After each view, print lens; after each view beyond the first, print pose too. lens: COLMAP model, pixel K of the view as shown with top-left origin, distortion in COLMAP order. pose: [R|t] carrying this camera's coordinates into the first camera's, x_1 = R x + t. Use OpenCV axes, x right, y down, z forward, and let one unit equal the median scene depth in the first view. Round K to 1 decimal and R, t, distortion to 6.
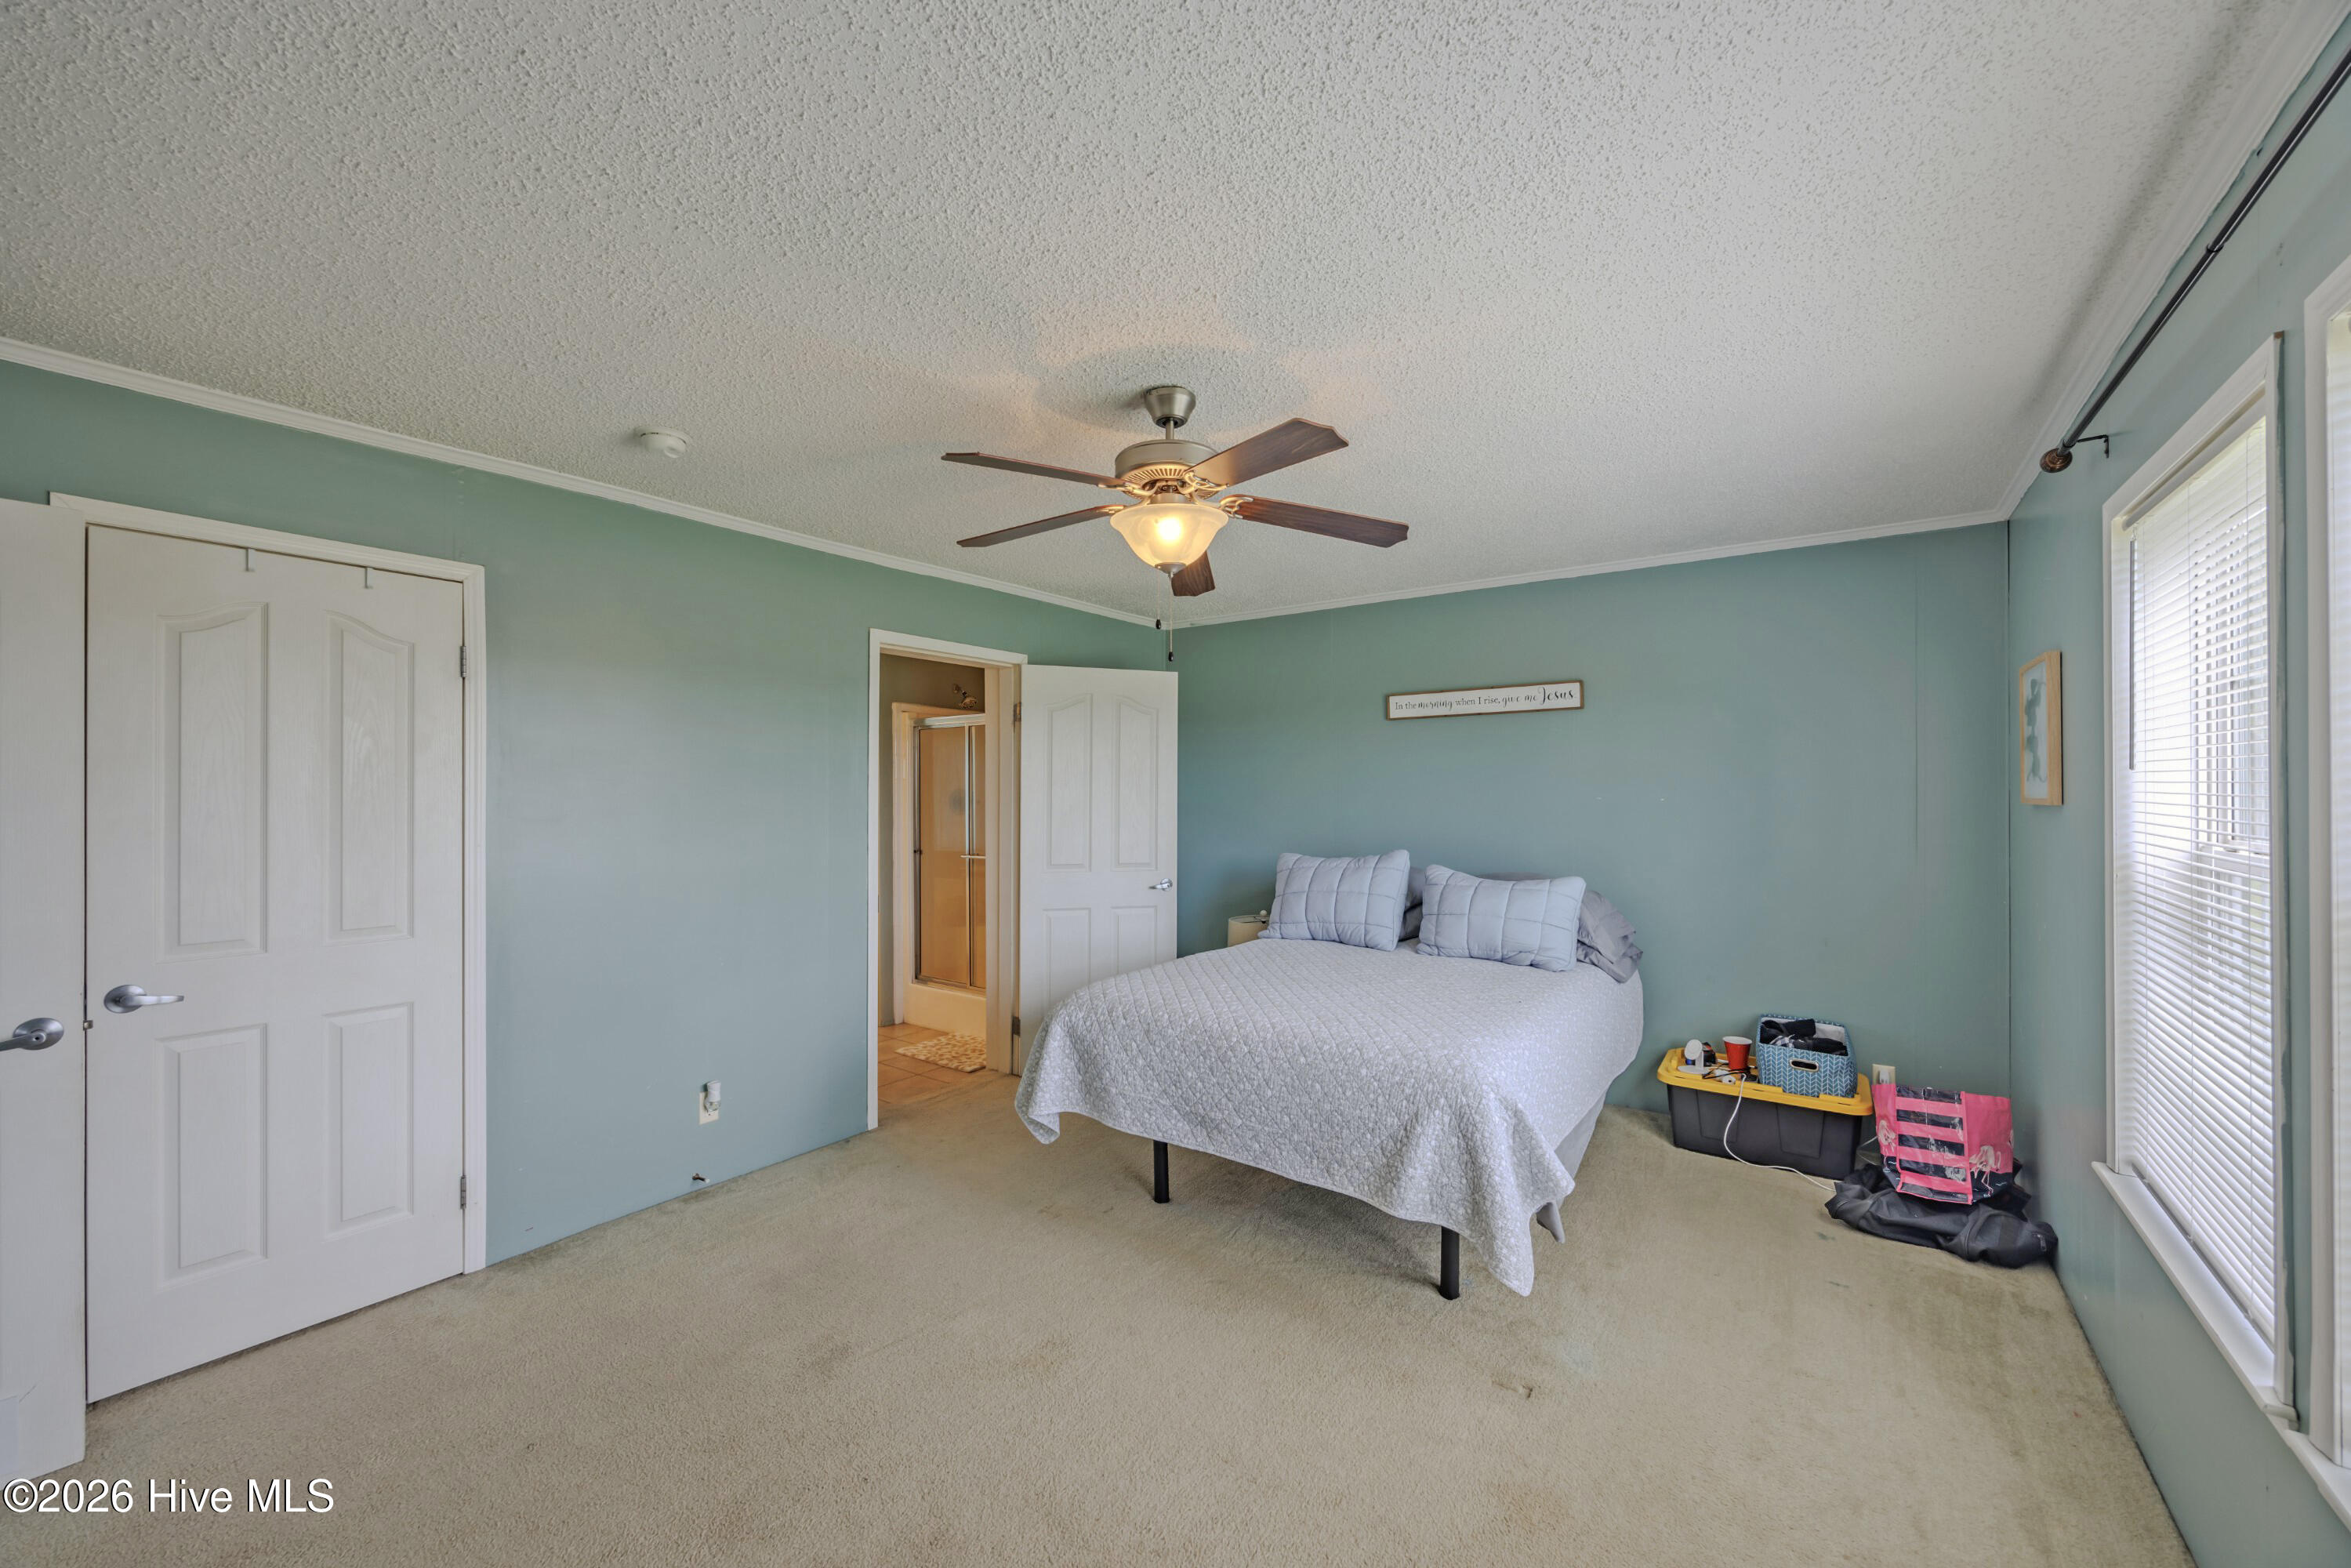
lens RADIAL K [[891.5, 0, 1165.6], [0, 891.5, 792.4], [0, 0, 1]] dist [-0.000466, -0.000383]
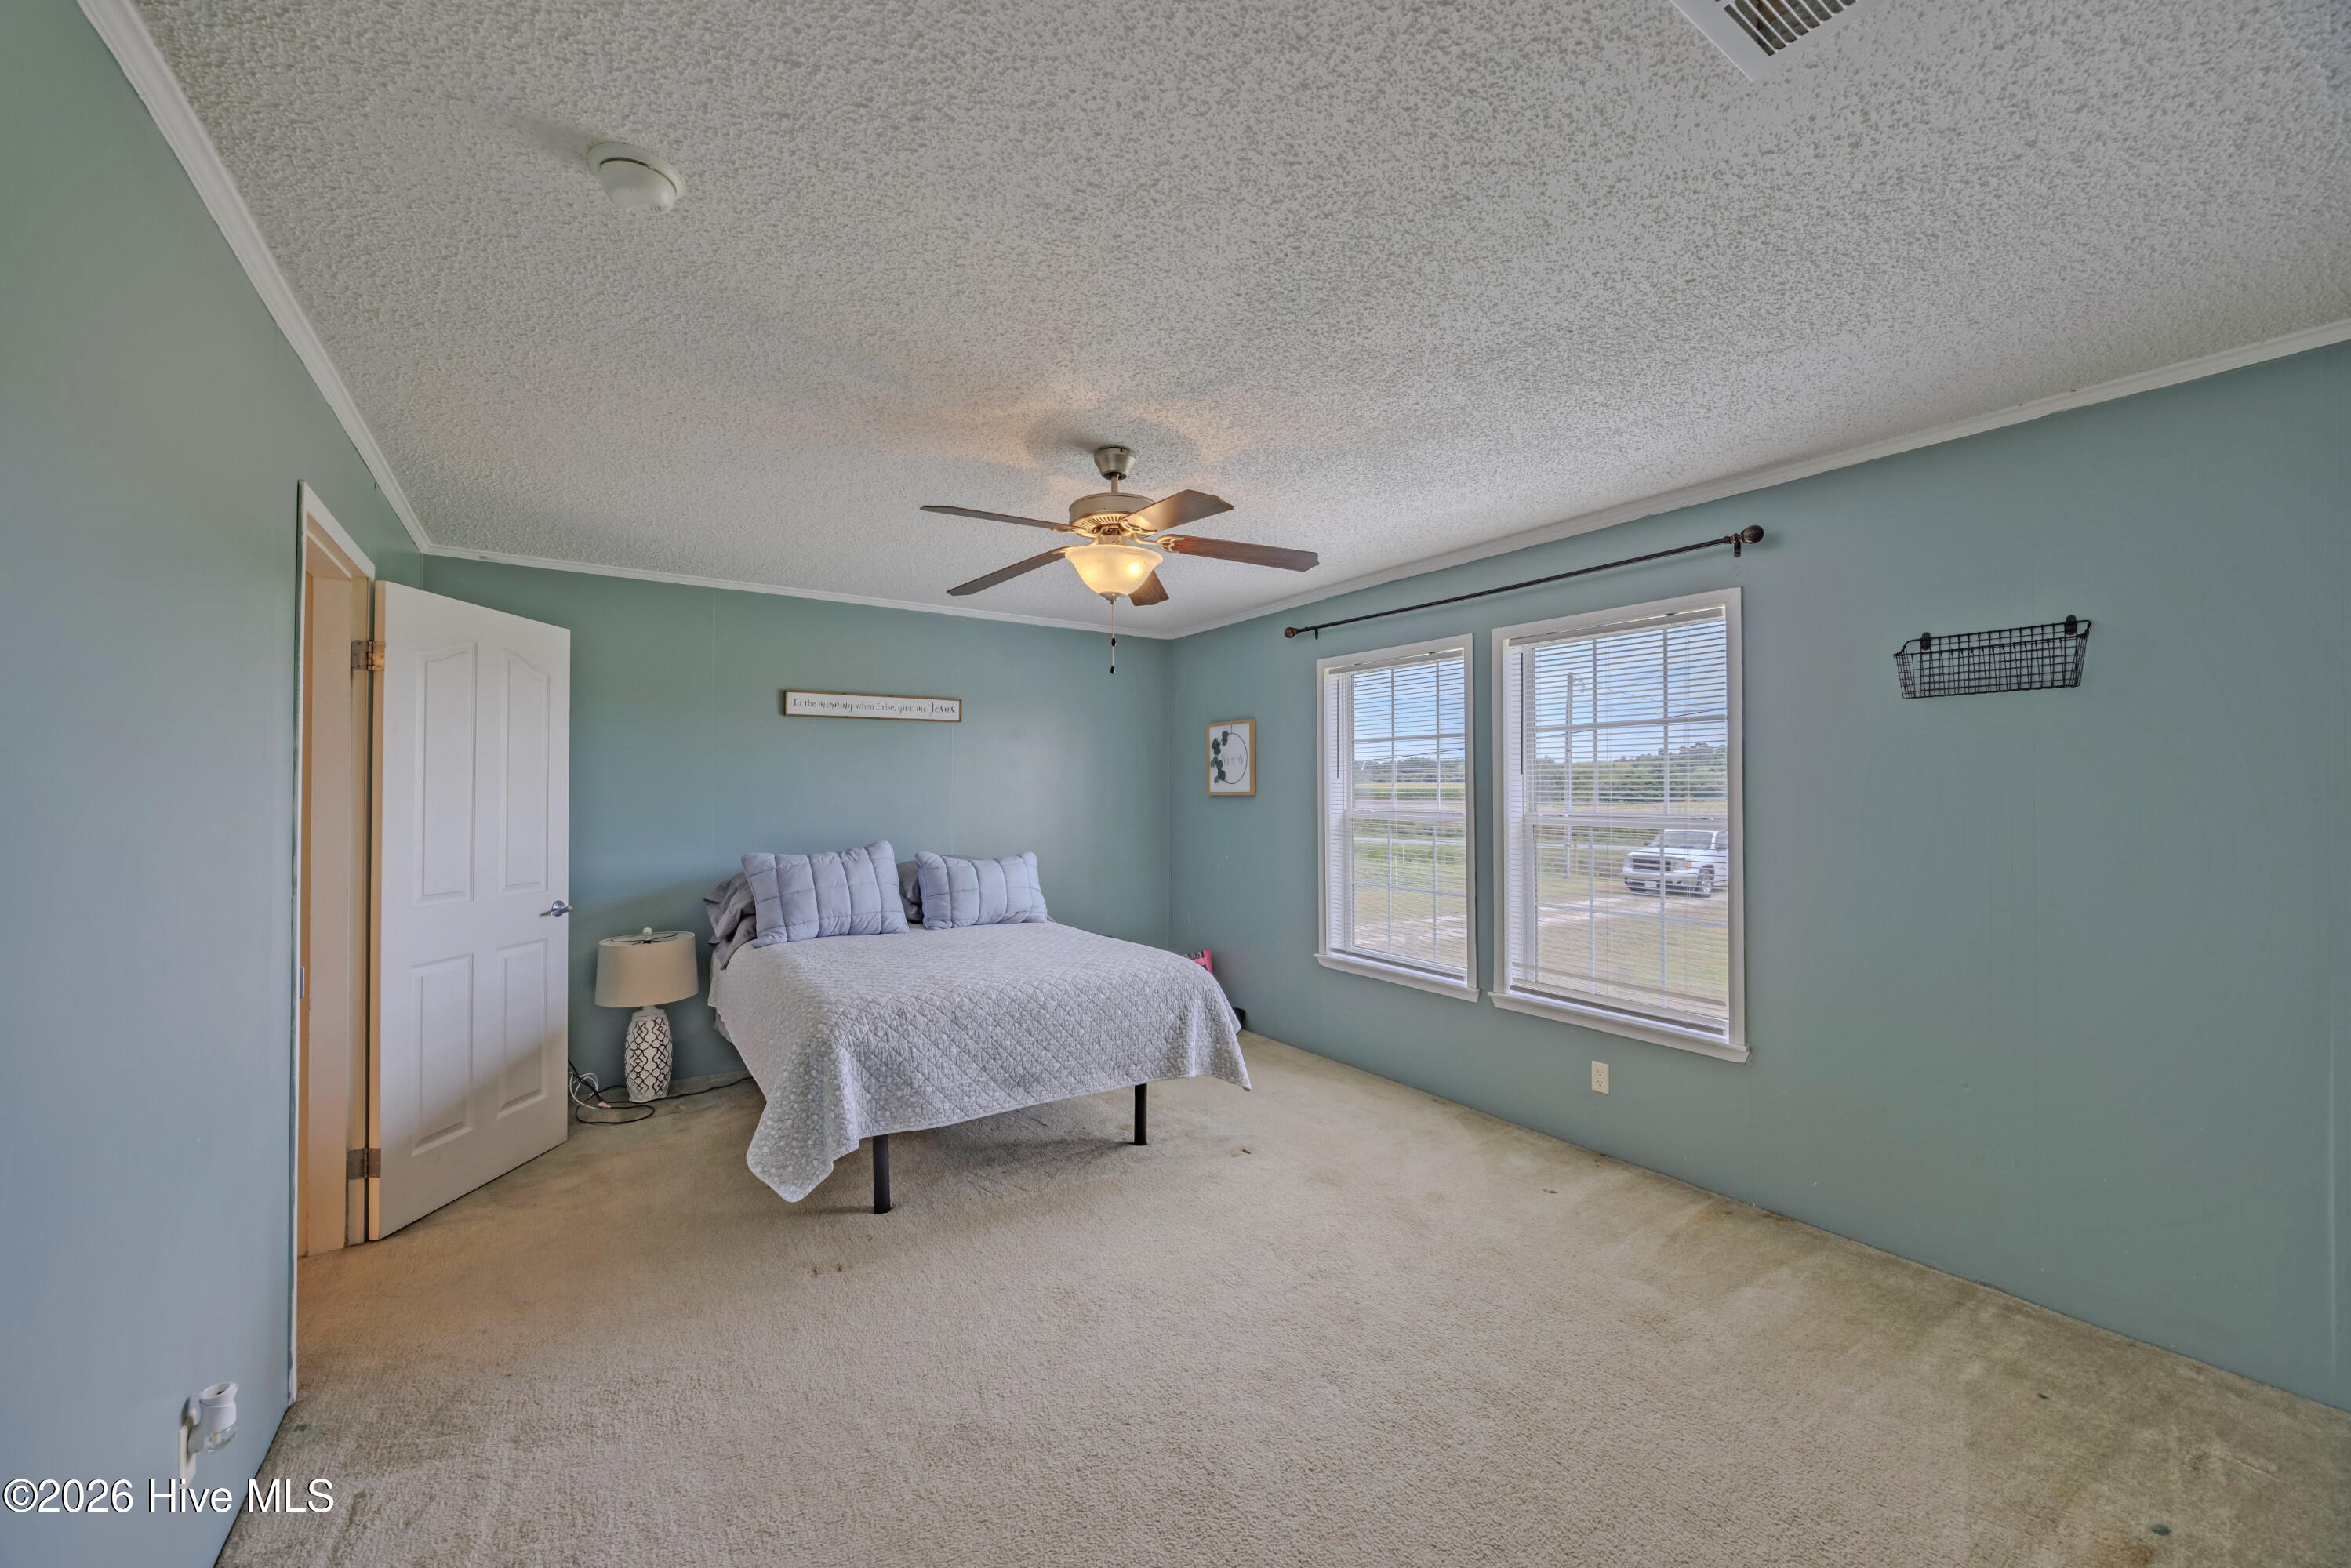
lens RADIAL K [[915.6, 0, 1172.9], [0, 915.6, 787.1], [0, 0, 1]] dist [-0.000618, -0.000079]
pose [[0.339885, 0.008102, 0.940432, -0.864226], [0.000279, 0.999962, -0.008716, 0.011403], [-0.940467, 0.003225, 0.339870, 0.384935]]
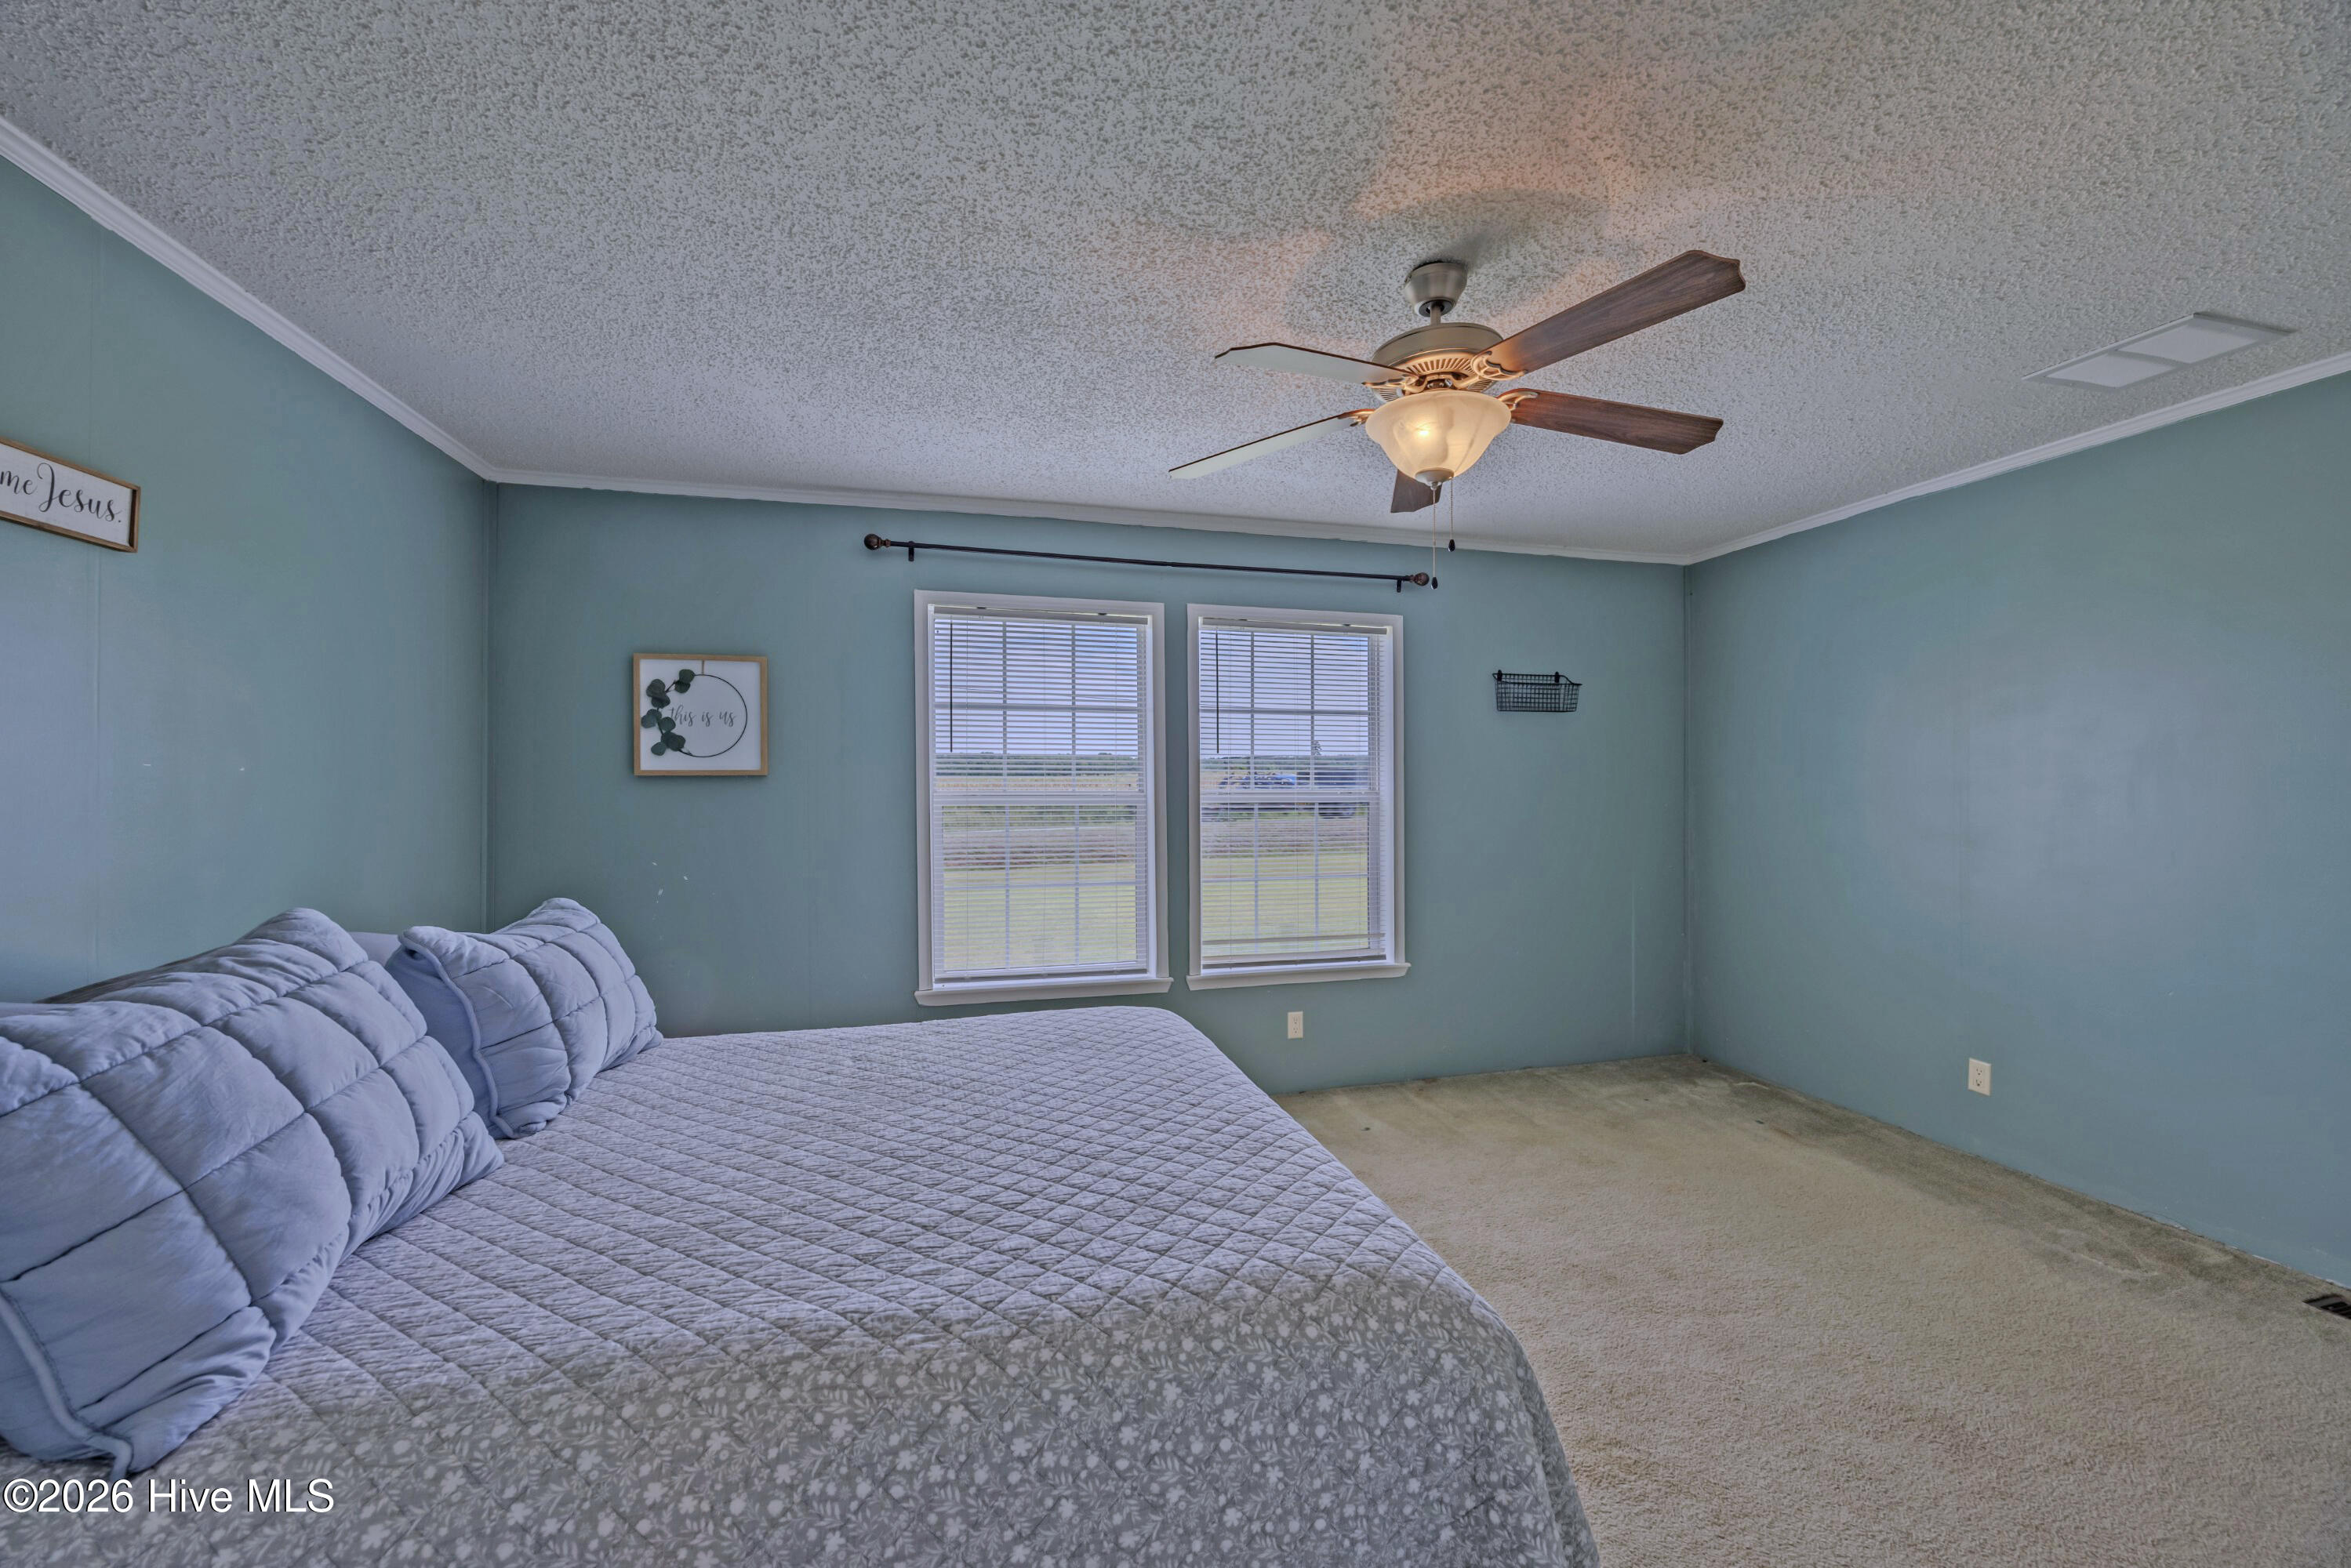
lens RADIAL K [[915.6, 0, 1172.9], [0, 915.6, 787.1], [0, 0, 1]] dist [-0.000618, -0.000079]
pose [[-0.780872, 0.006091, 0.624661, -0.268122], [0.006684, 0.999977, -0.001395, 0.031220], [-0.624655, 0.003086, -0.780895, 1.395922]]
